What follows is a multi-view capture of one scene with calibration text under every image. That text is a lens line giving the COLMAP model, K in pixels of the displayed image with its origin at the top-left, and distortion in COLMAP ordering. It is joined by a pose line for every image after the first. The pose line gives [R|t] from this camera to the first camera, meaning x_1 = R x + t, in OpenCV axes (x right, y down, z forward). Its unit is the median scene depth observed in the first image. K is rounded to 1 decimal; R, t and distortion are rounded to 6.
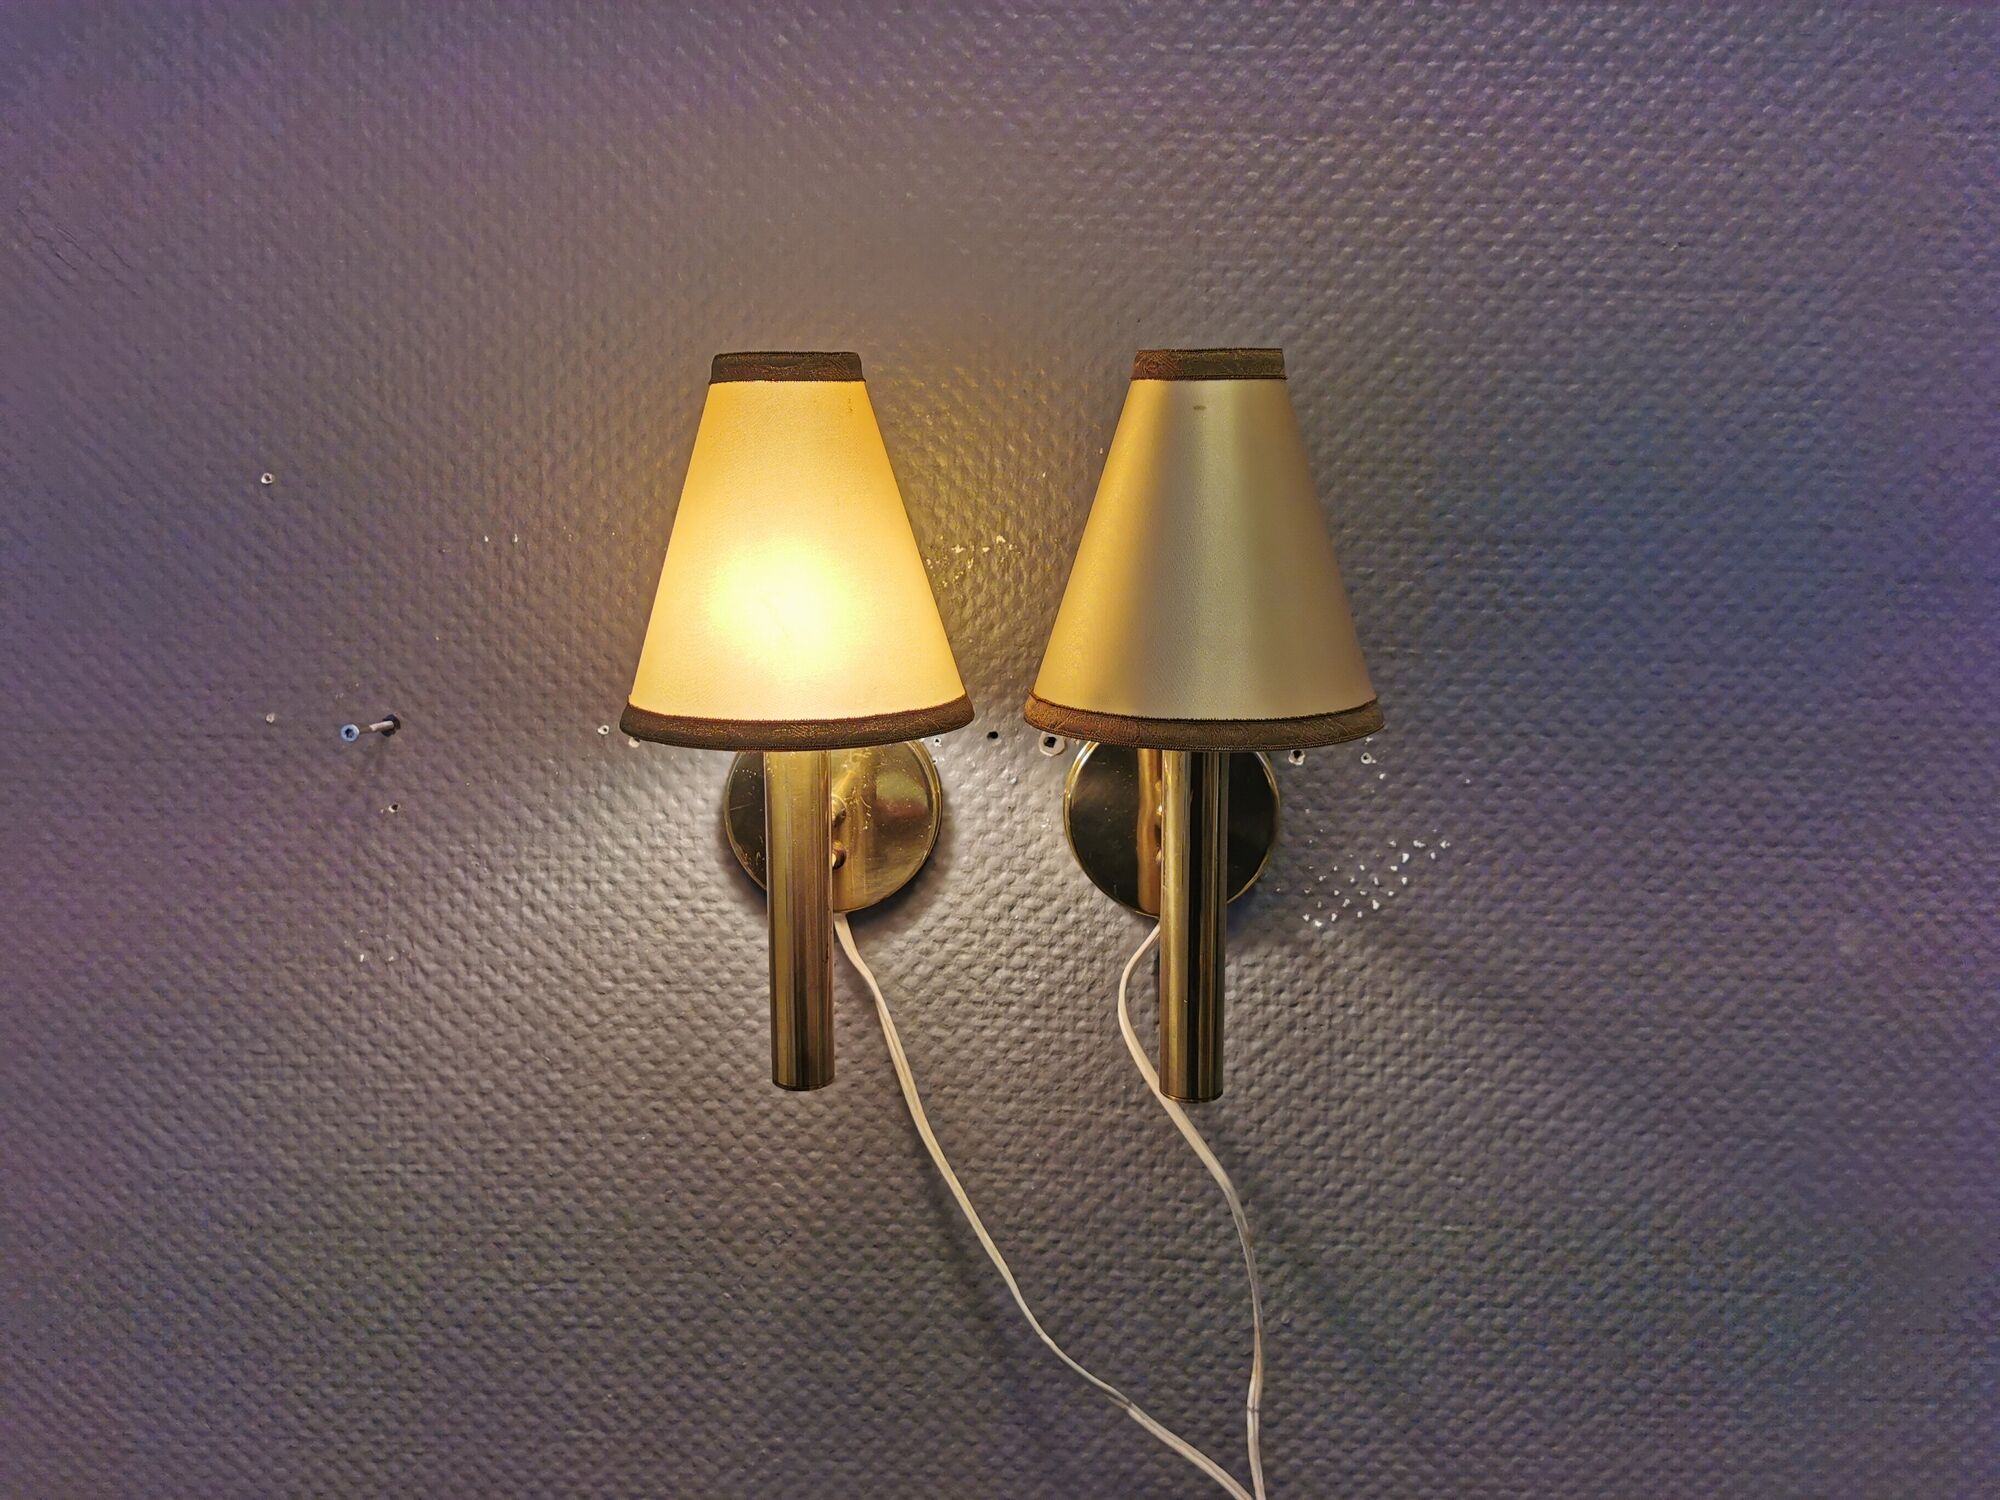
lens RADIAL K [[1585.0, 0, 1010.4], [0, 1585.0, 747.4], [0, 0, 1]] dist [0.067963, -0.112291]
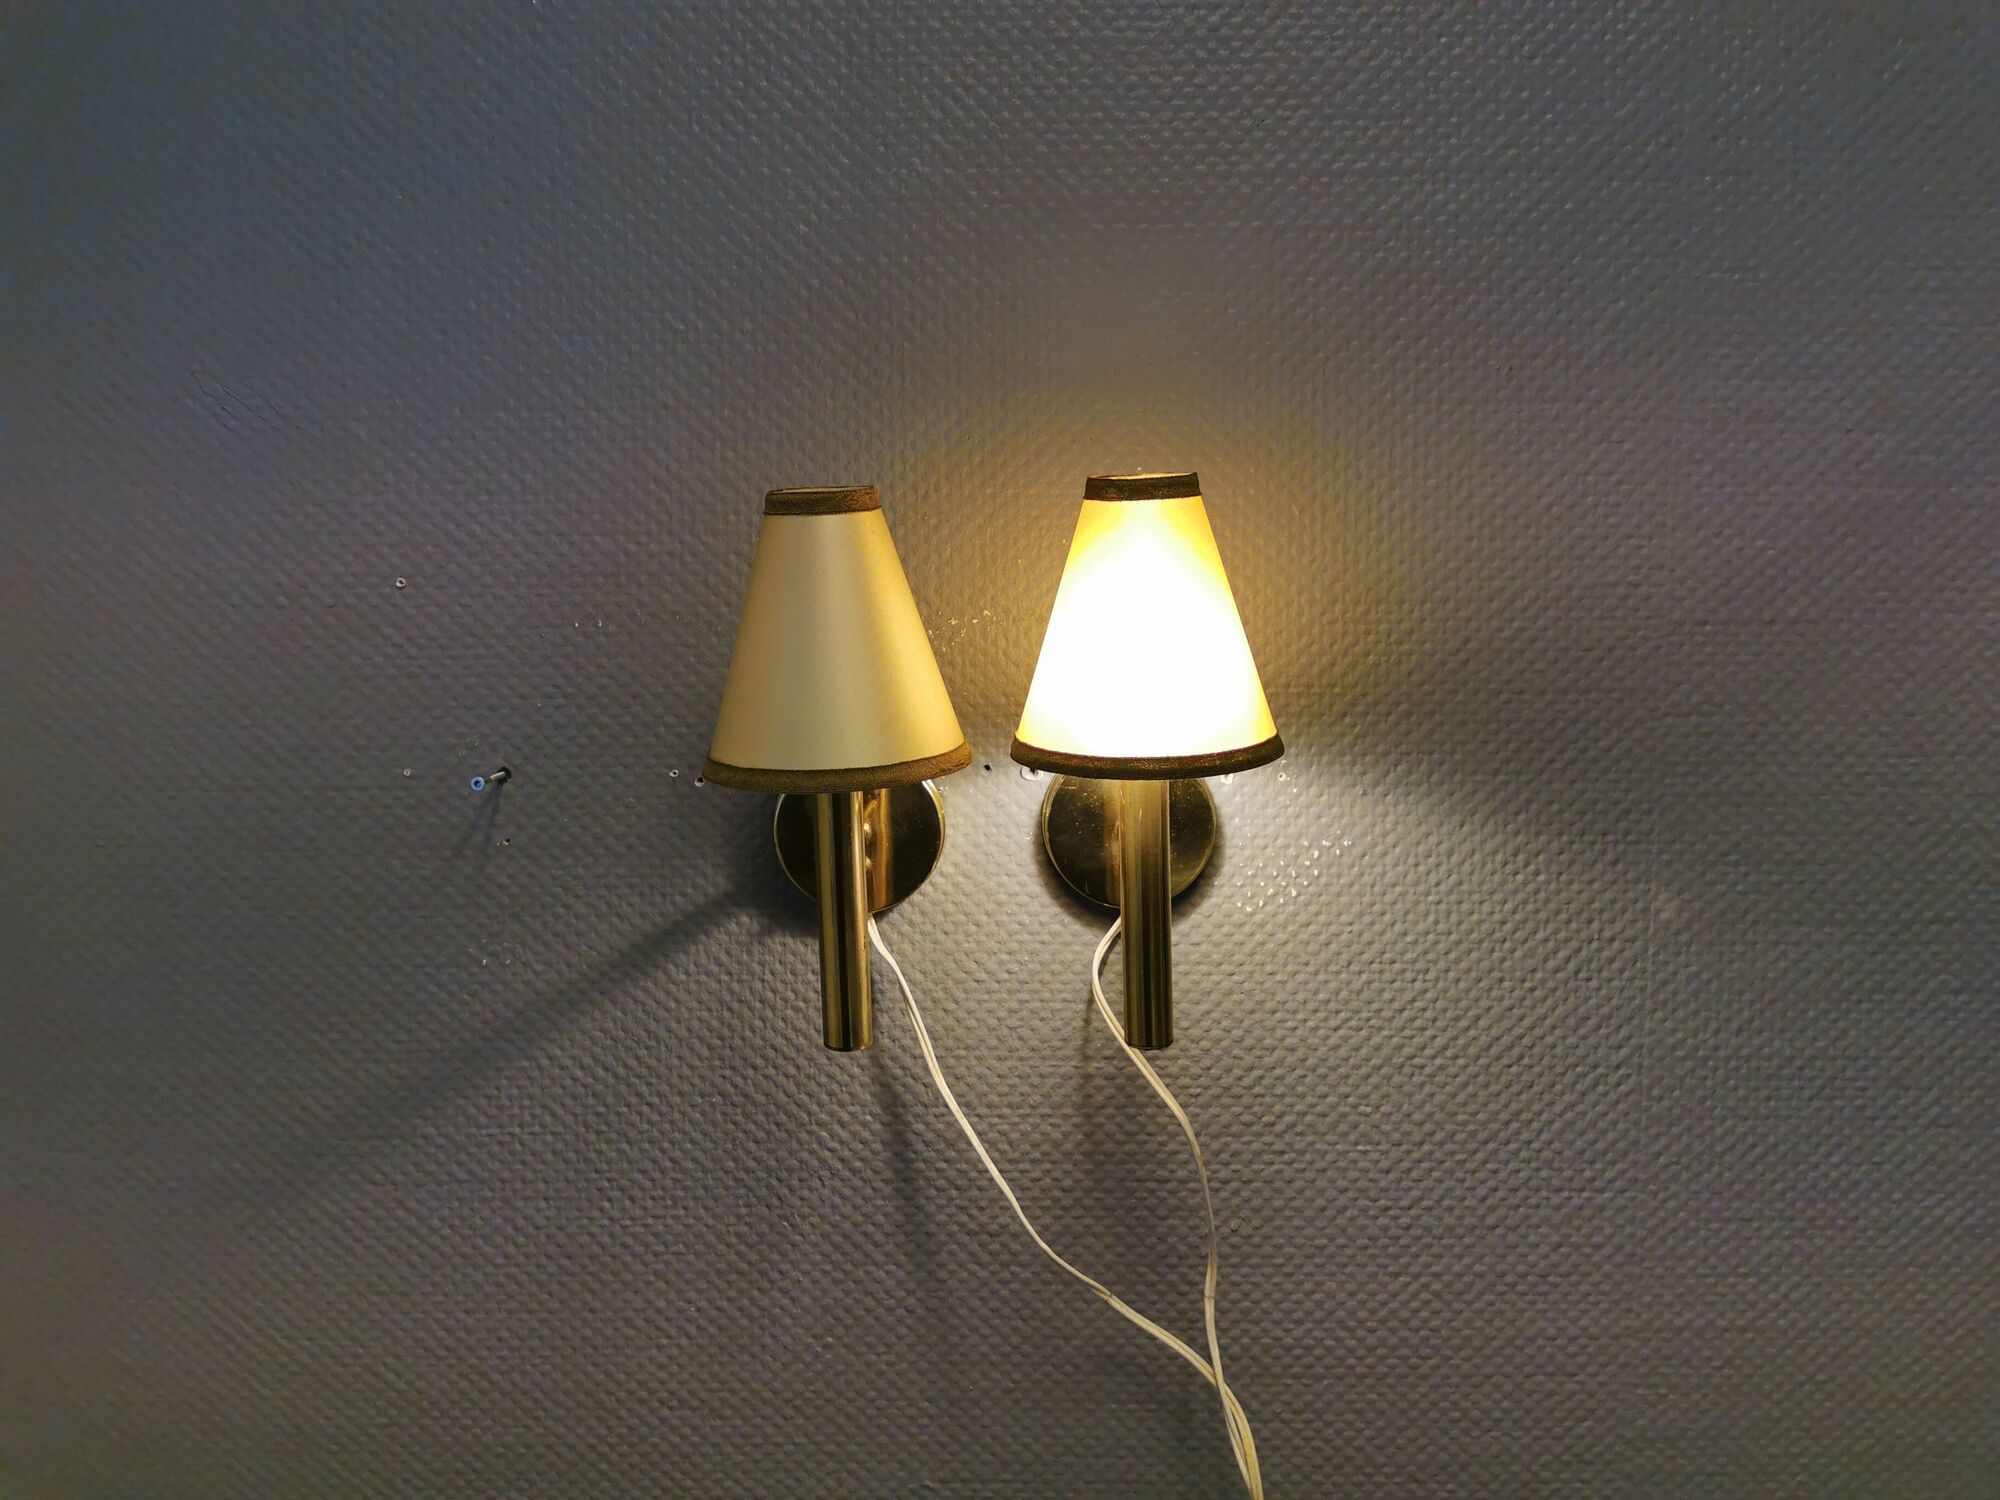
lens RADIAL K [[1645.6, 0, 1016.6], [0, 1645.6, 755.8], [0, 0, 1]] dist [0.061319, -0.103171]
pose [[0.999346, -0.032044, 0.016745, -0.007684], [0.031940, 0.999469, 0.006457, -0.024159], [-0.016943, -0.005918, 0.999839, -0.295626]]
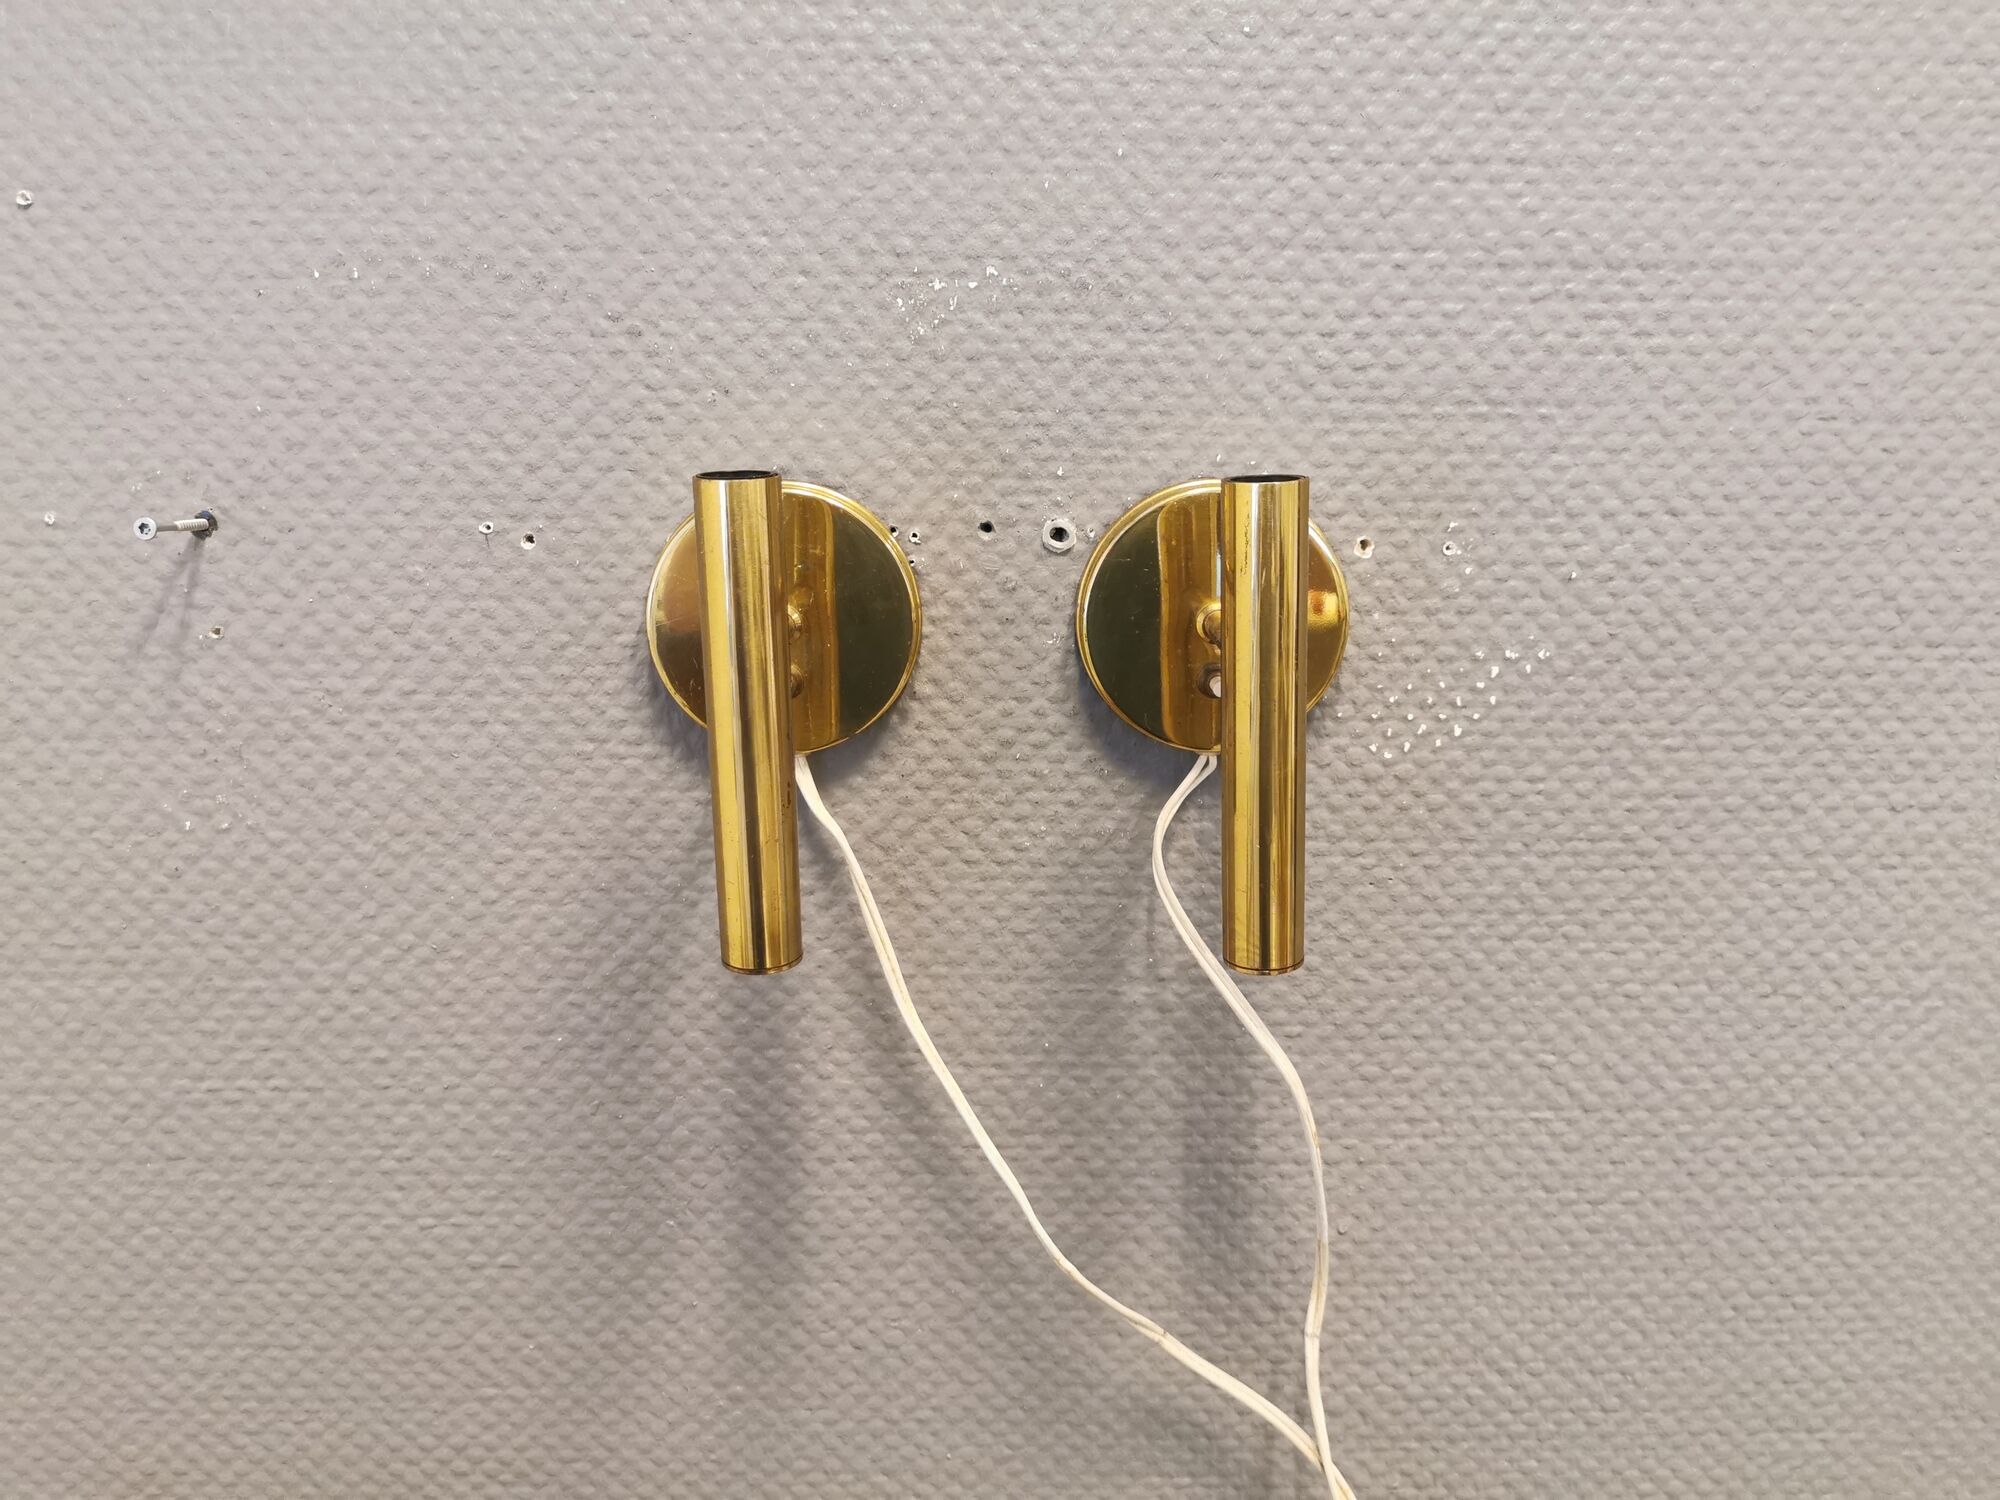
lens RADIAL K [[1585.0, 0, 1015.6], [0, 1585.0, 753.1], [0, 0, 1]] dist [0.067963, -0.112291]
pose [[0.998548, -0.021848, 0.049248, -0.036486], [0.018077, 0.996962, 0.075766, 0.043964], [-0.050753, -0.074765, 0.995909, 0.196571]]
